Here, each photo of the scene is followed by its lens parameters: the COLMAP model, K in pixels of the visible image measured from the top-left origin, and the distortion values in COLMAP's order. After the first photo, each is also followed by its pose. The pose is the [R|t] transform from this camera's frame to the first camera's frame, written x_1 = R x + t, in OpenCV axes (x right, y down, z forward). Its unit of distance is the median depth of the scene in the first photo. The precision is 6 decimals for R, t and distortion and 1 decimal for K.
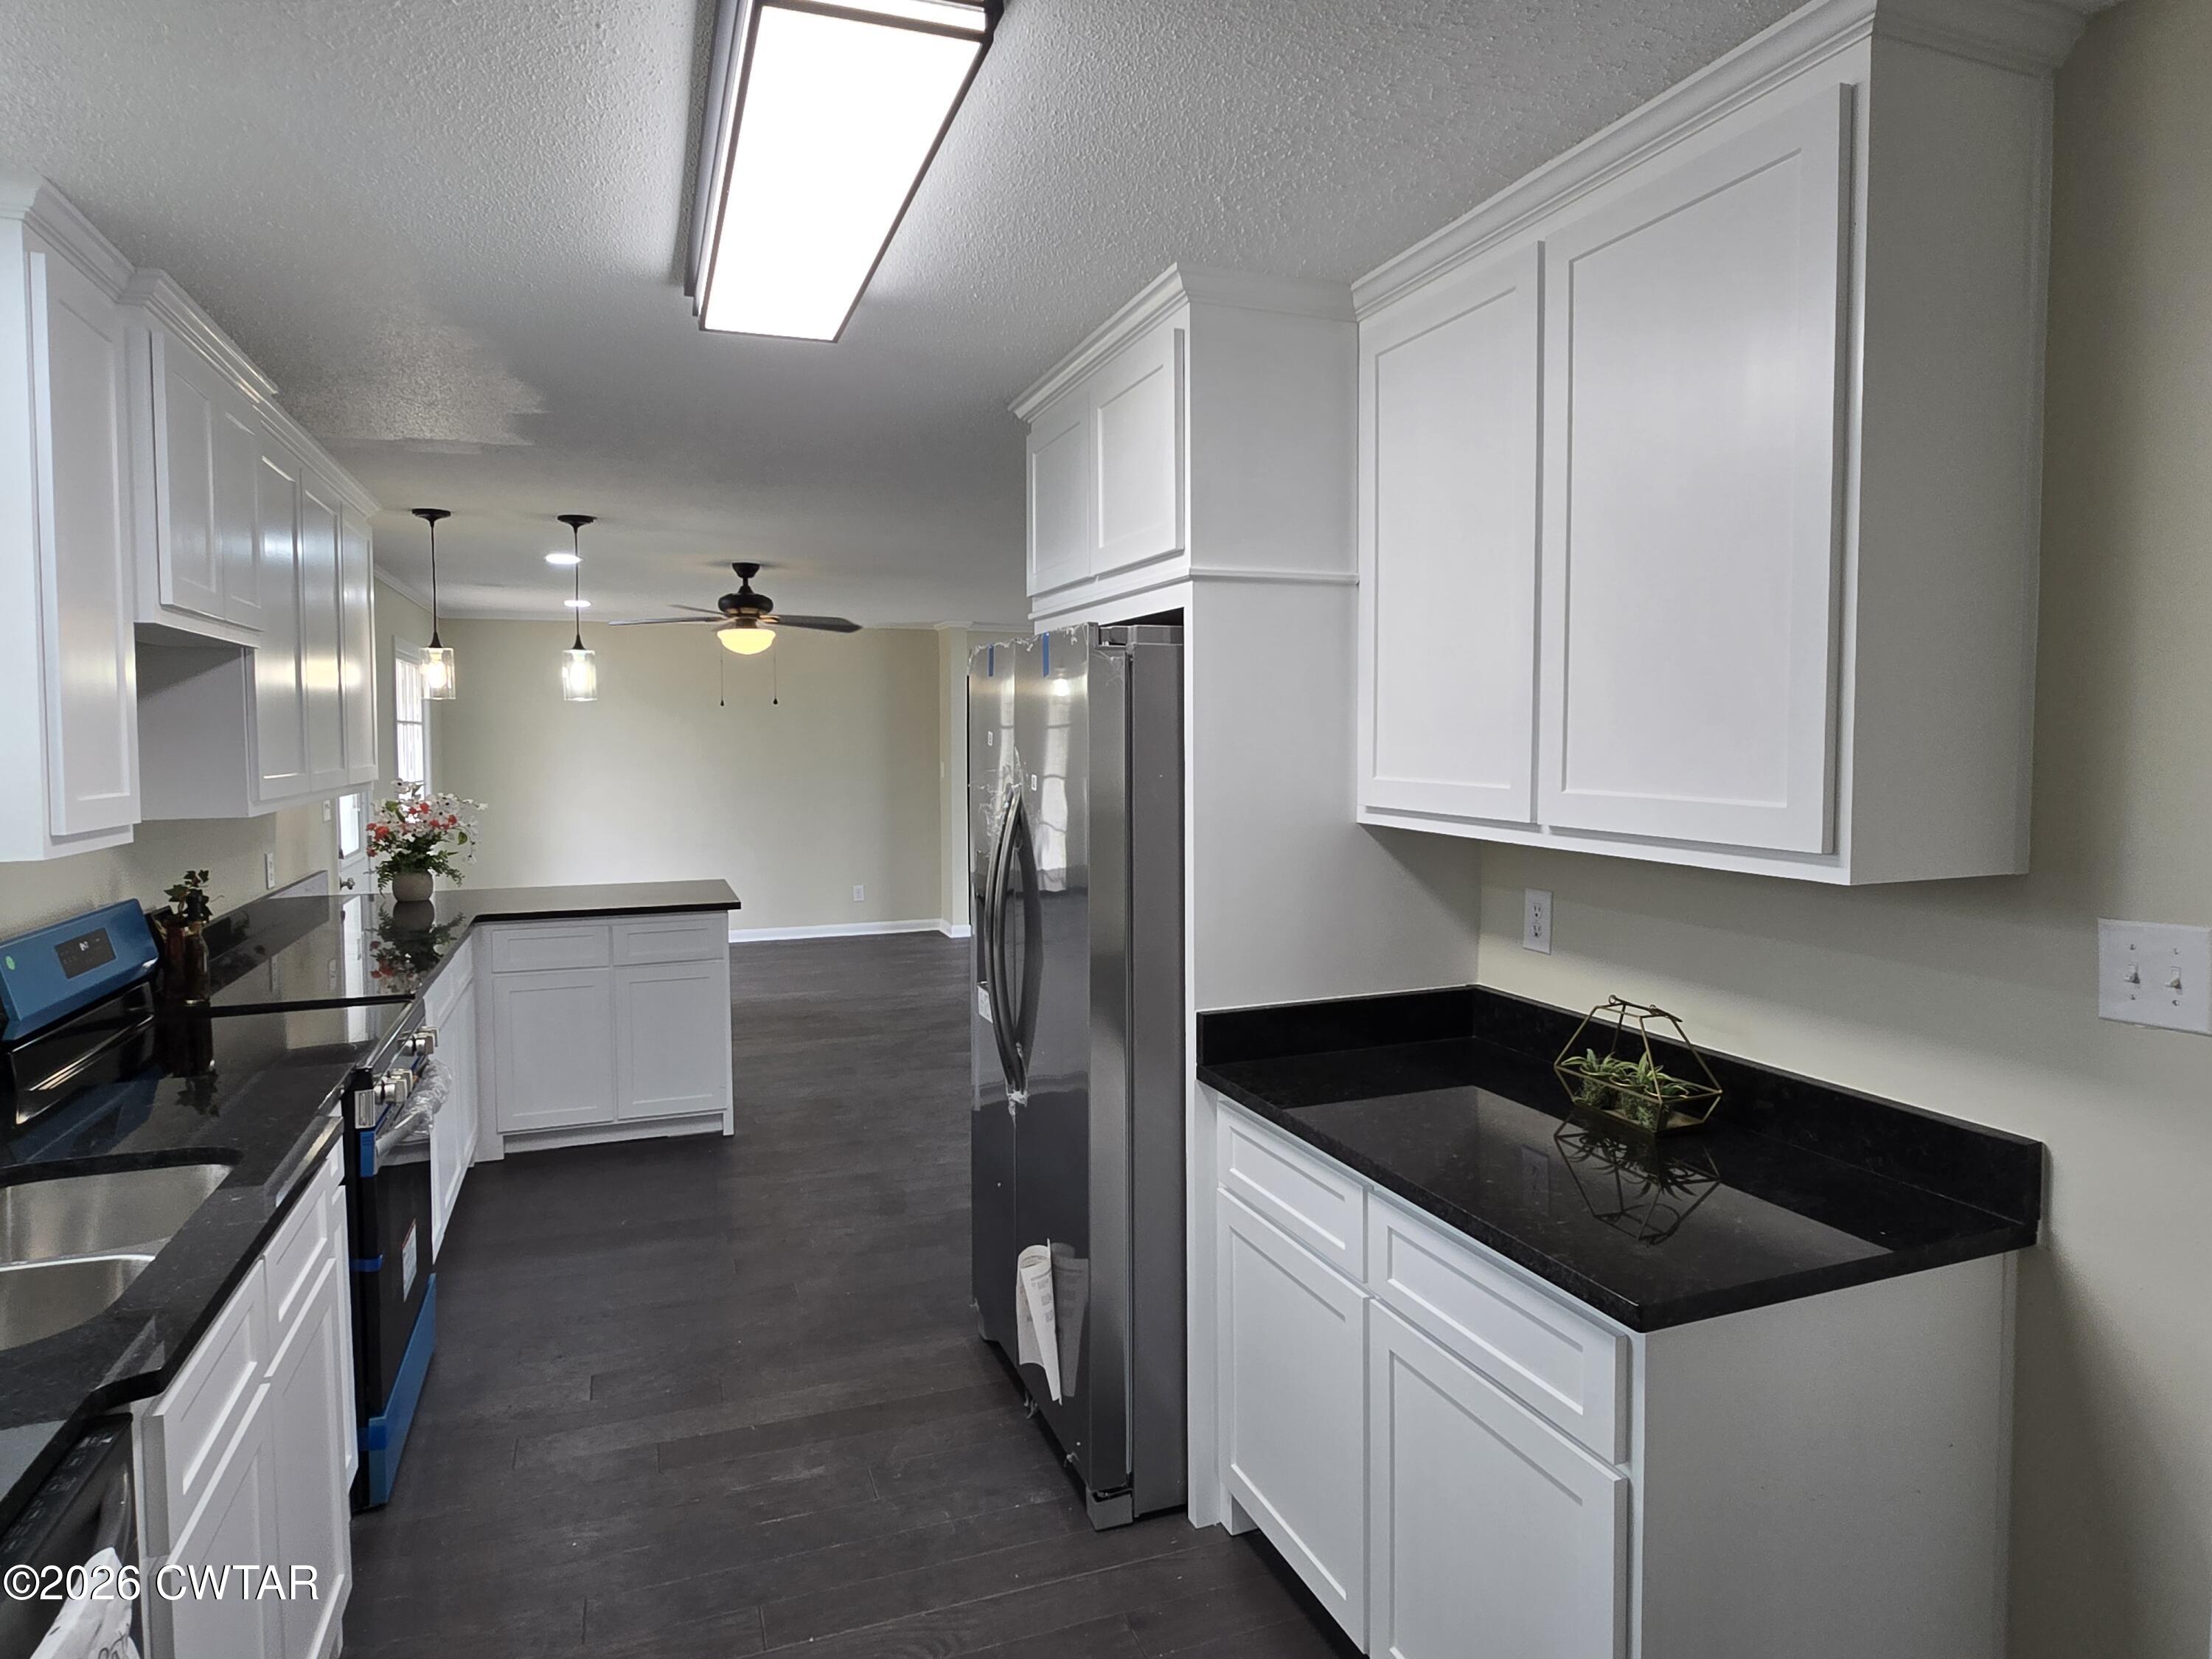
lens RADIAL K [[1285.3, 0, 1102.8], [0, 1285.3, 795.0], [0, 0, 1]] dist [-0.003662, -0.000297]
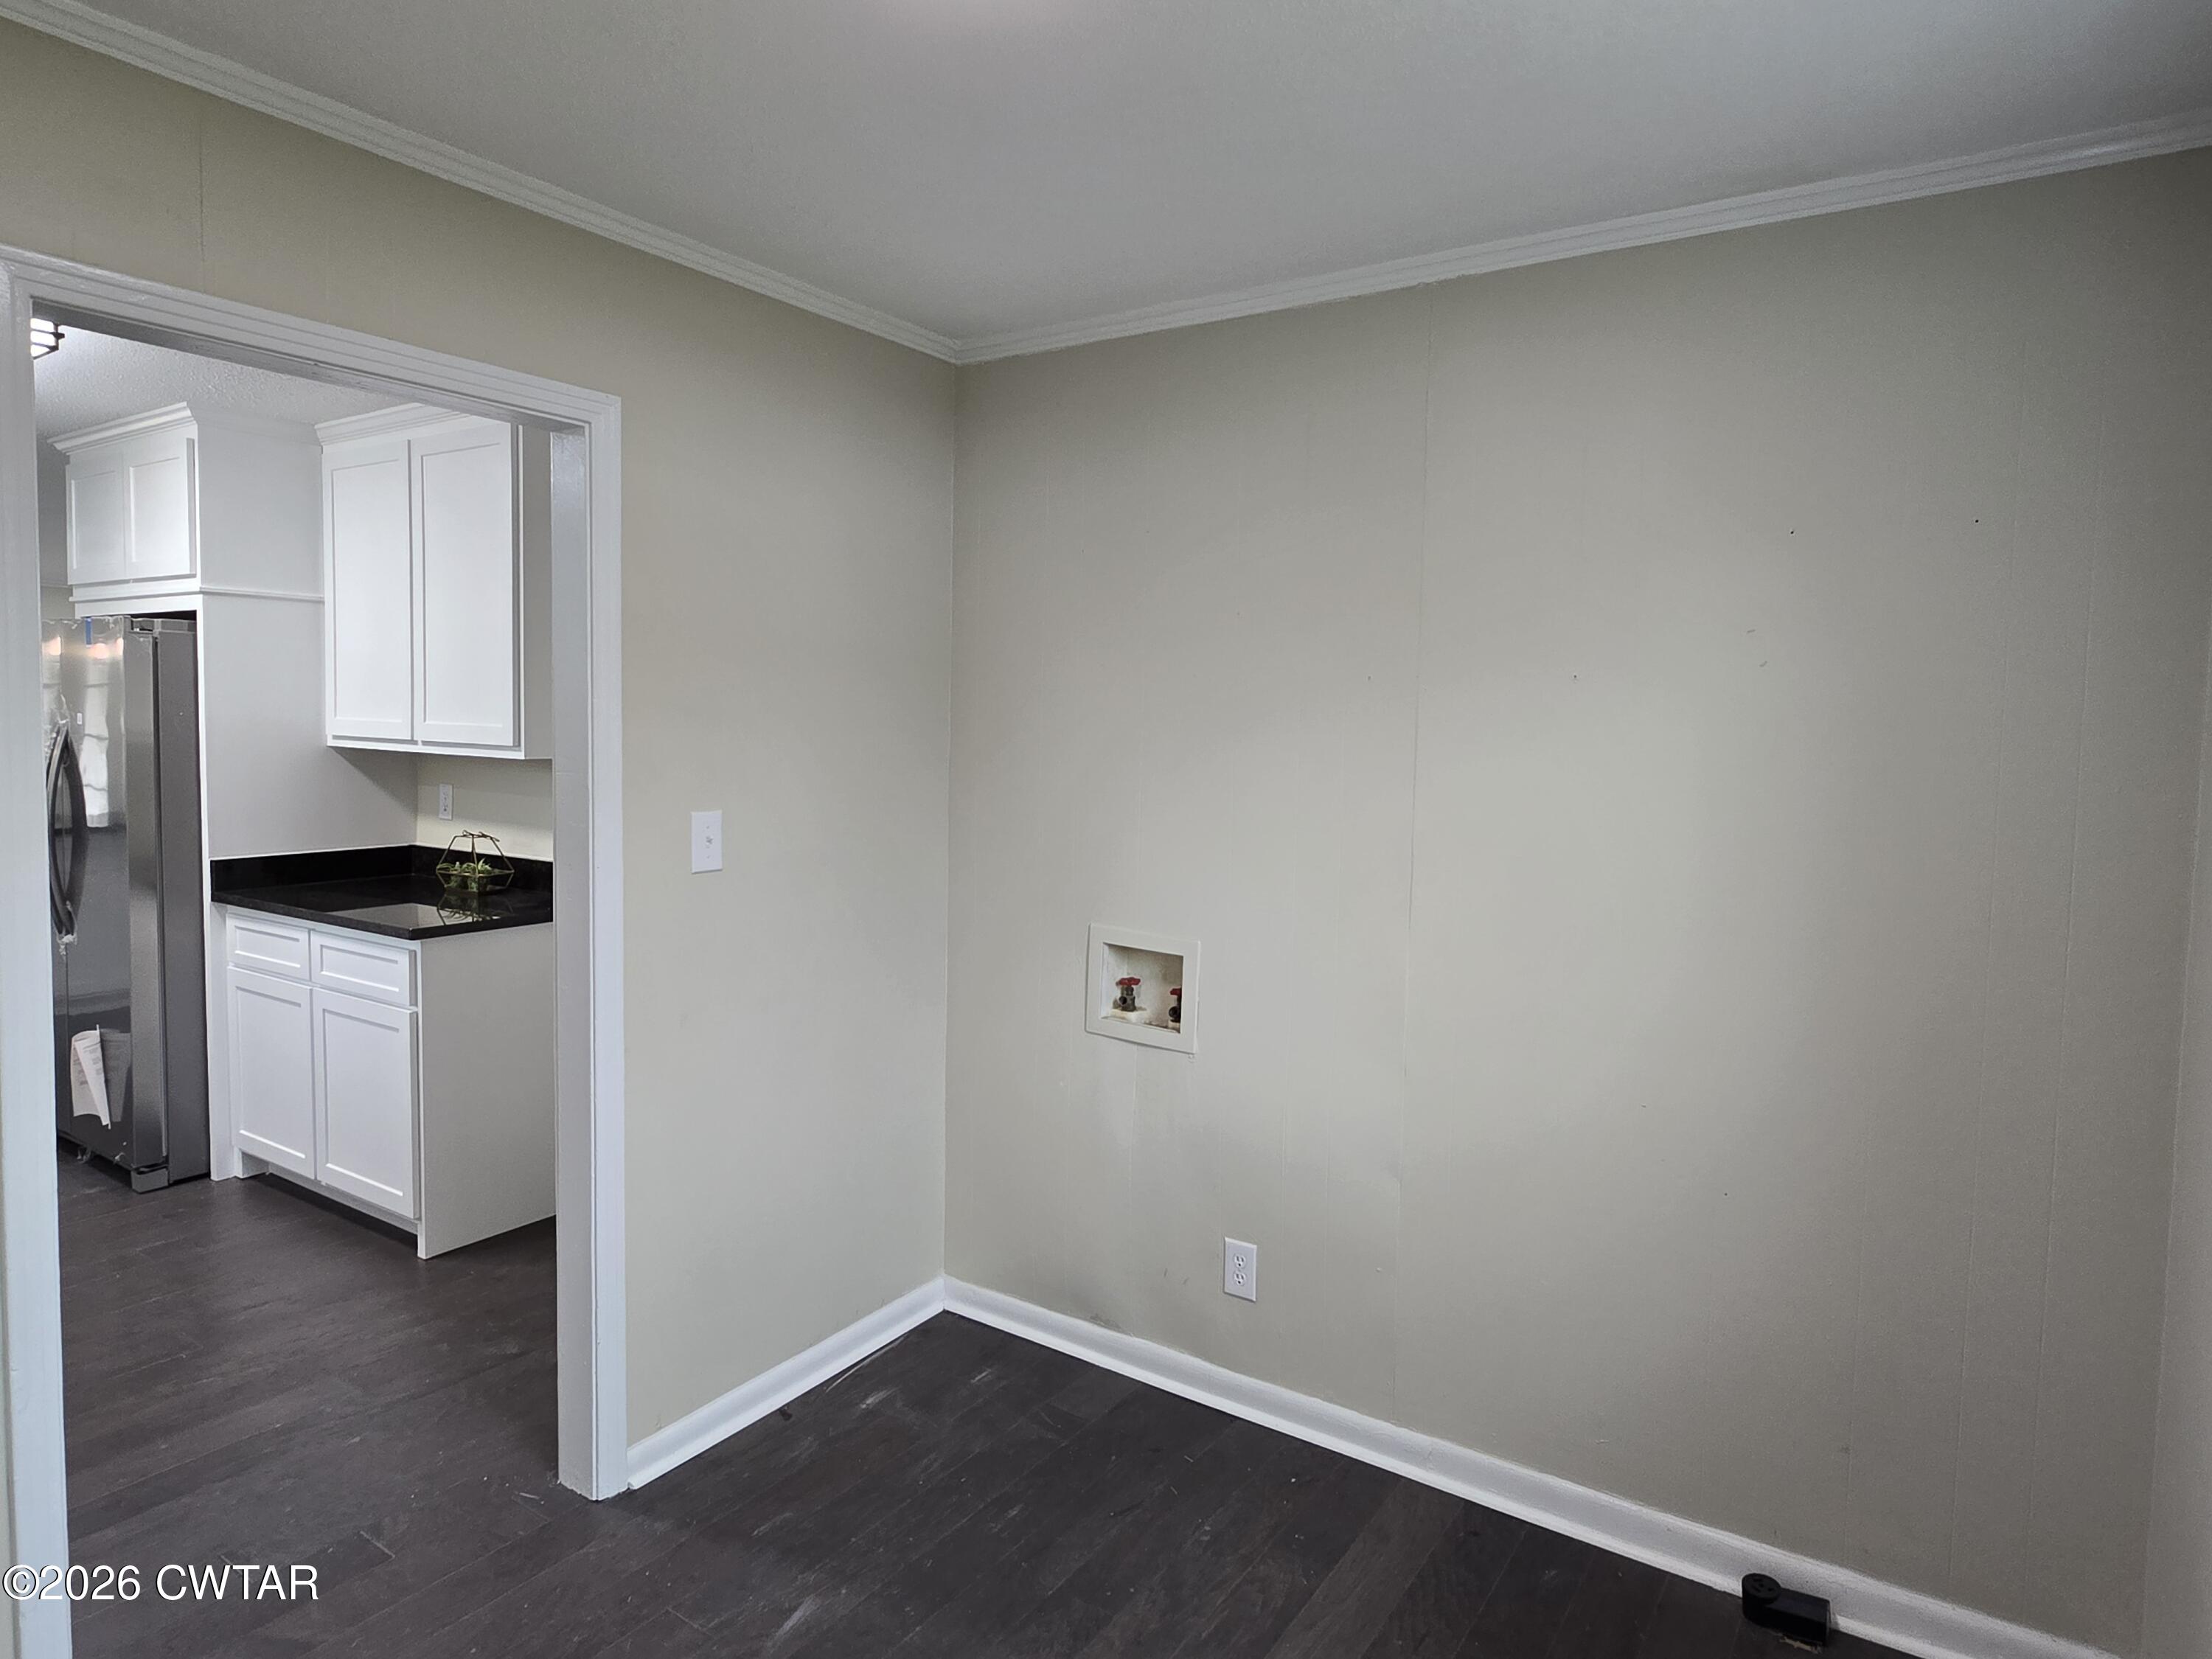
lens RADIAL K [[1285.3, 0, 1102.8], [0, 1285.3, 795.0], [0, 0, 1]] dist [-0.003662, -0.000297]
pose [[0.807654, -0.013716, 0.589497, 0.028646], [0.004296, 0.999840, 0.017379, 0.062213], [-0.589641, -0.011504, 0.807584, -0.956357]]
